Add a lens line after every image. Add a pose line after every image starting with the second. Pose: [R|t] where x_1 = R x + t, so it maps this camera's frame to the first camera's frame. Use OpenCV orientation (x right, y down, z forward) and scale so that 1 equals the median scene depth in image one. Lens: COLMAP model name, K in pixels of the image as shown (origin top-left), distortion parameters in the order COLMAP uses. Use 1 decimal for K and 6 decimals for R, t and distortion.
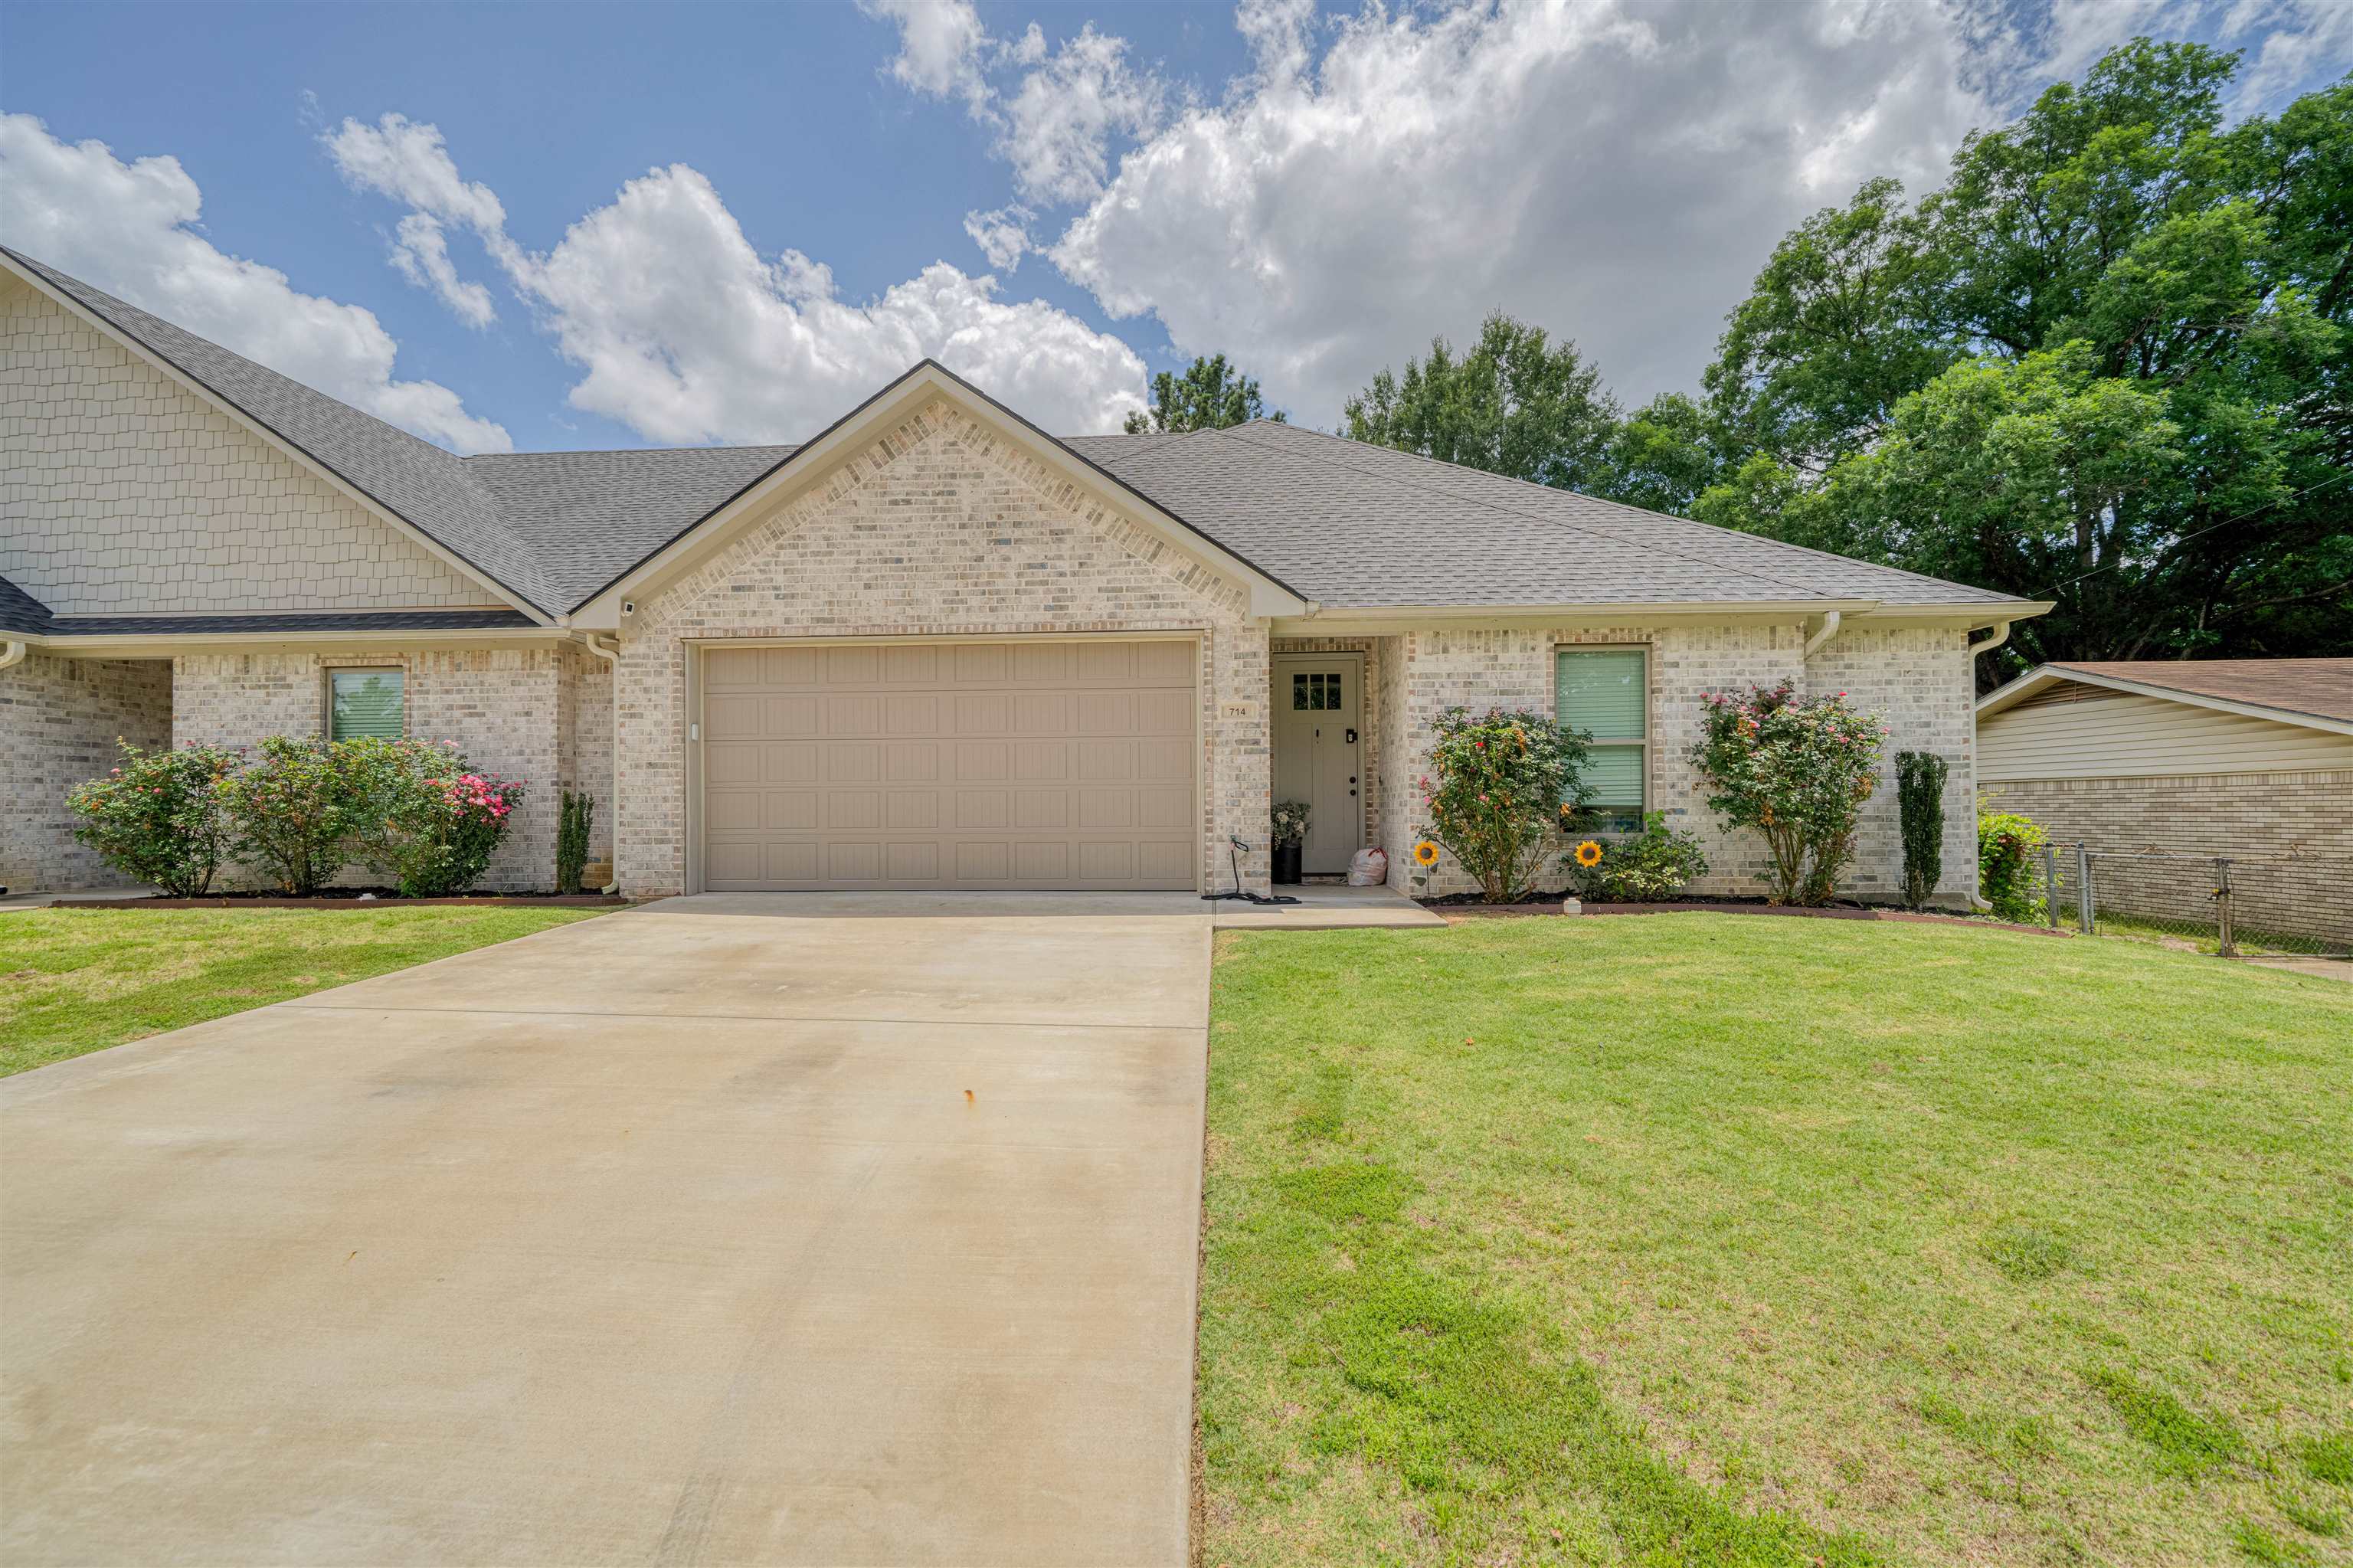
lens RADIAL K [[1006.4, 0, 1177.4], [0, 1006.4, 798.2], [0, 0, 1]] dist [0.069789, -0.044547]
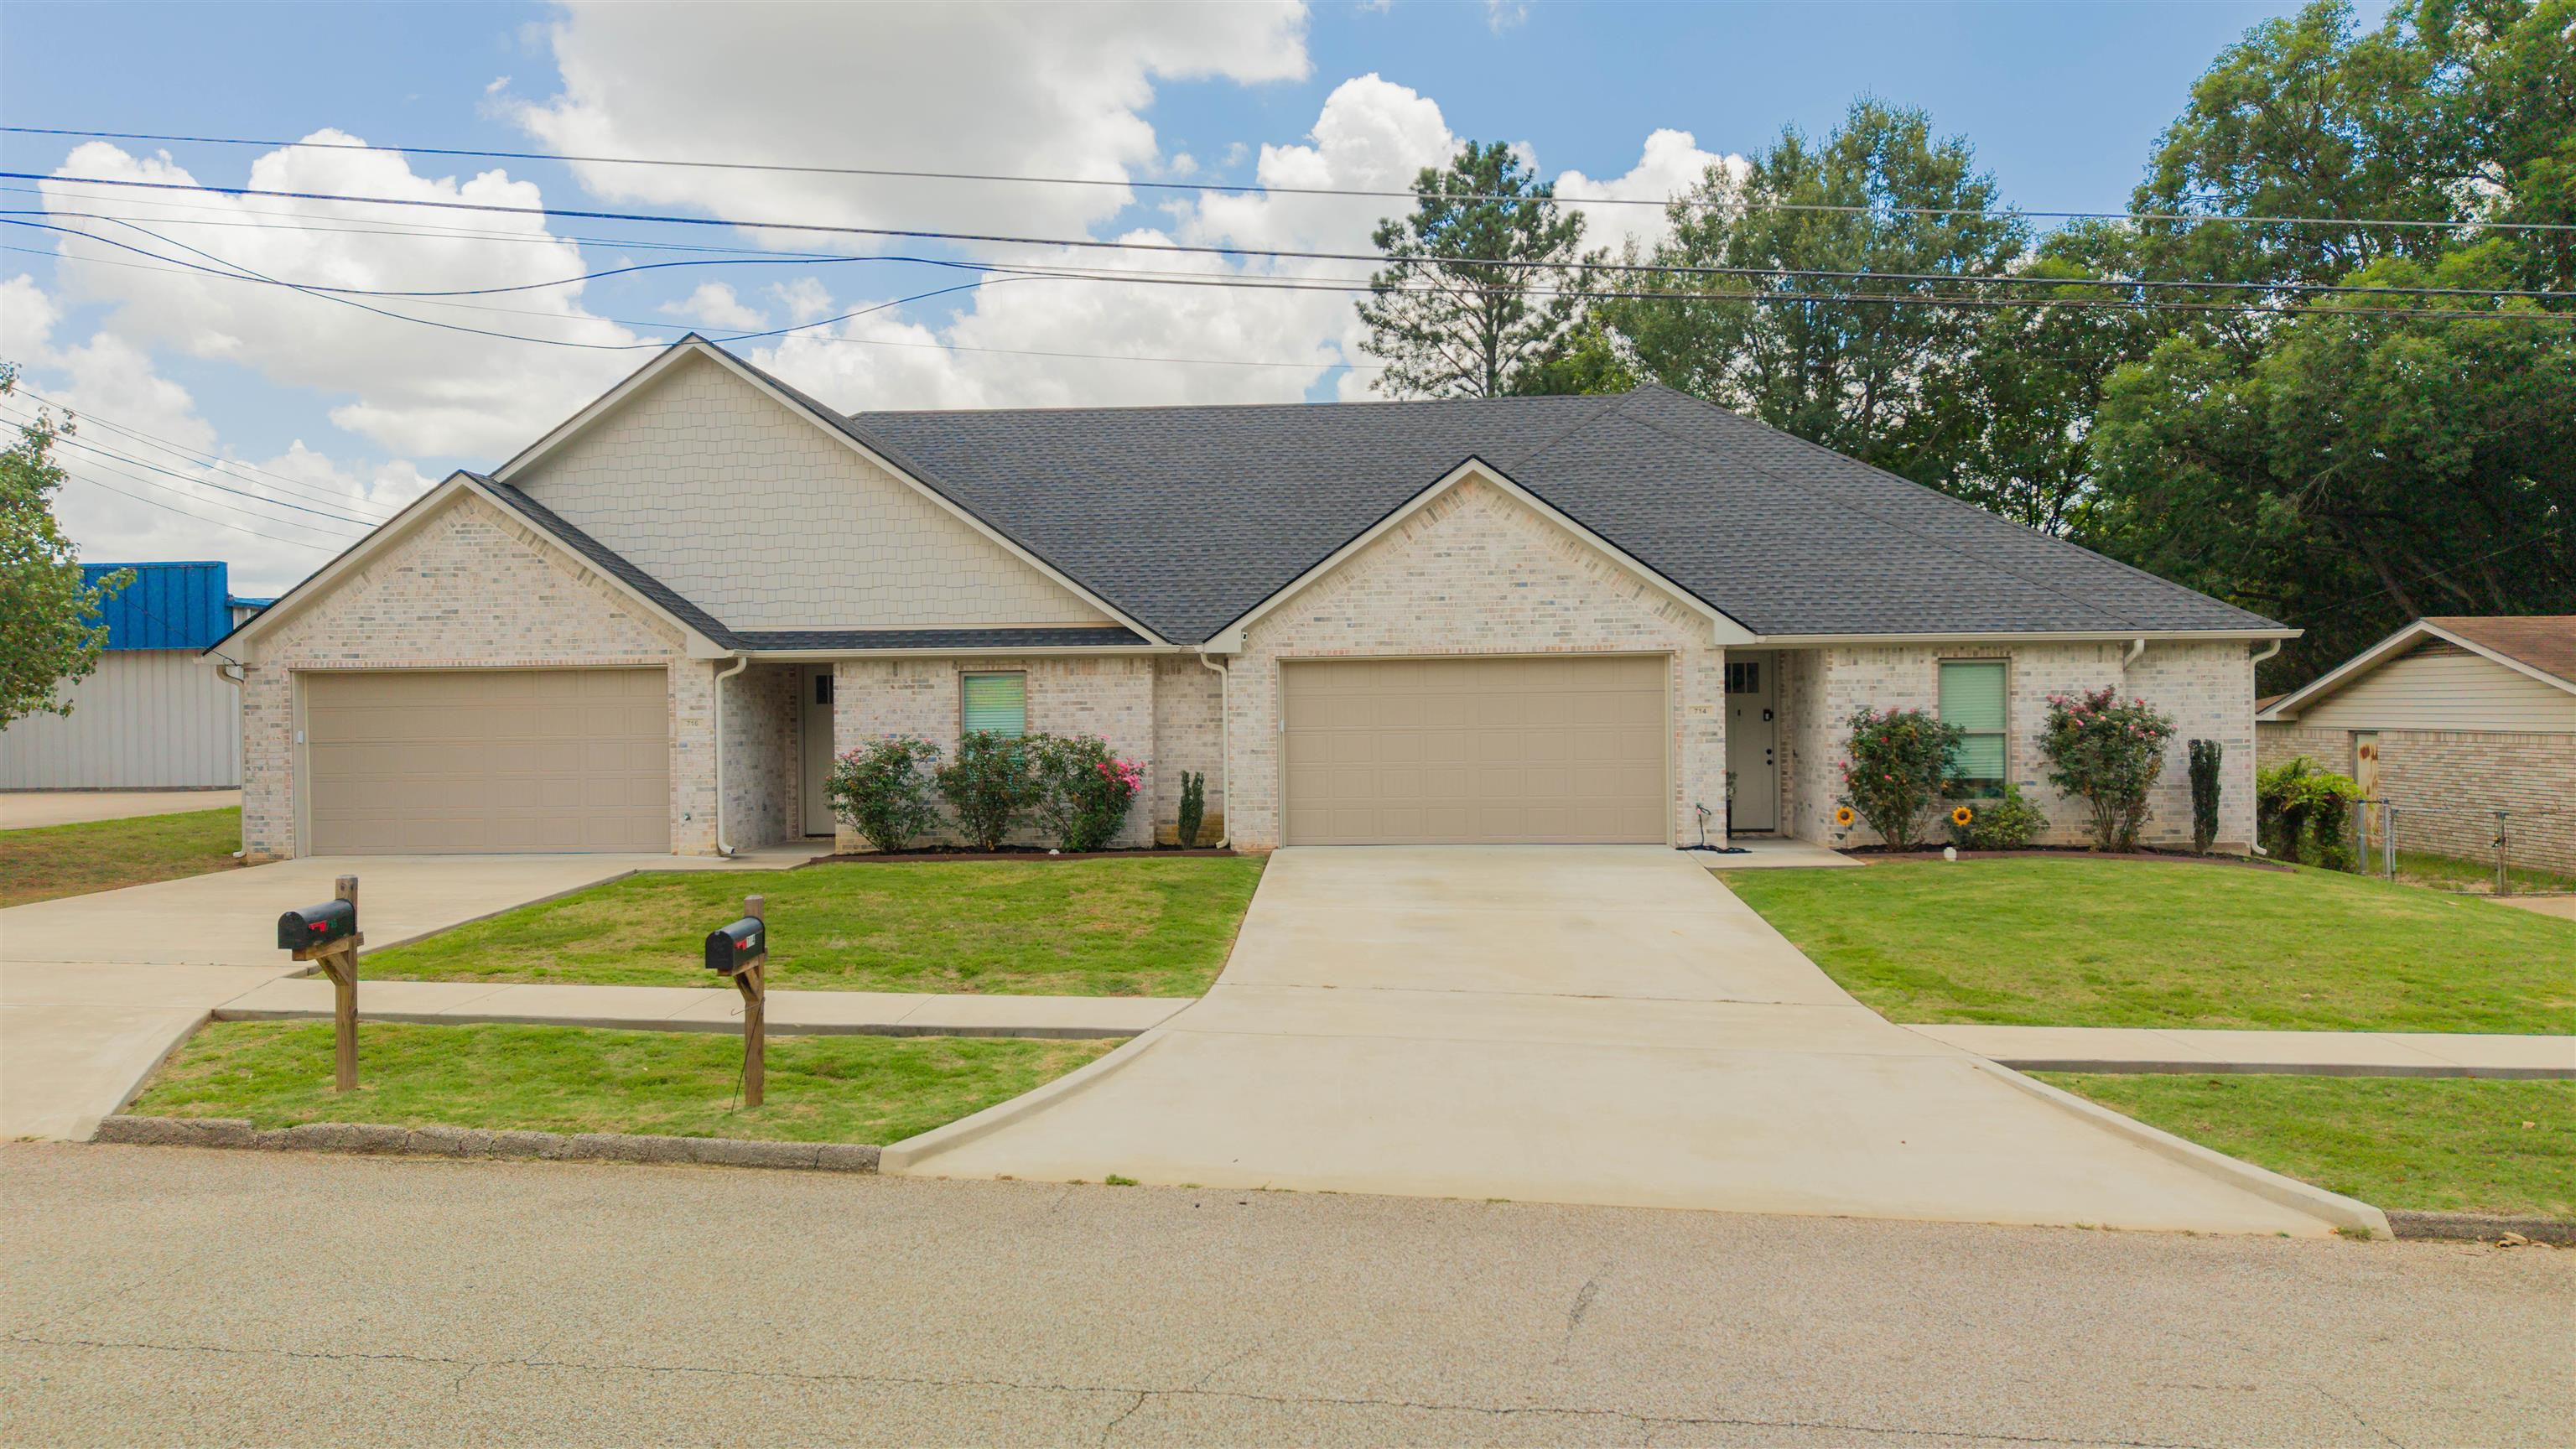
lens RADIAL K [[1823.2, 0, 1288.0], [0, 1823.2, 724.5], [0, 0, 1]] dist [0.152632, -0.209712]
pose [[0.999879, -0.006308, 0.014246, -0.516184], [0.006002, 0.999752, 0.021438, -0.121625], [-0.014377, -0.021350, 0.999669, -1.417578]]
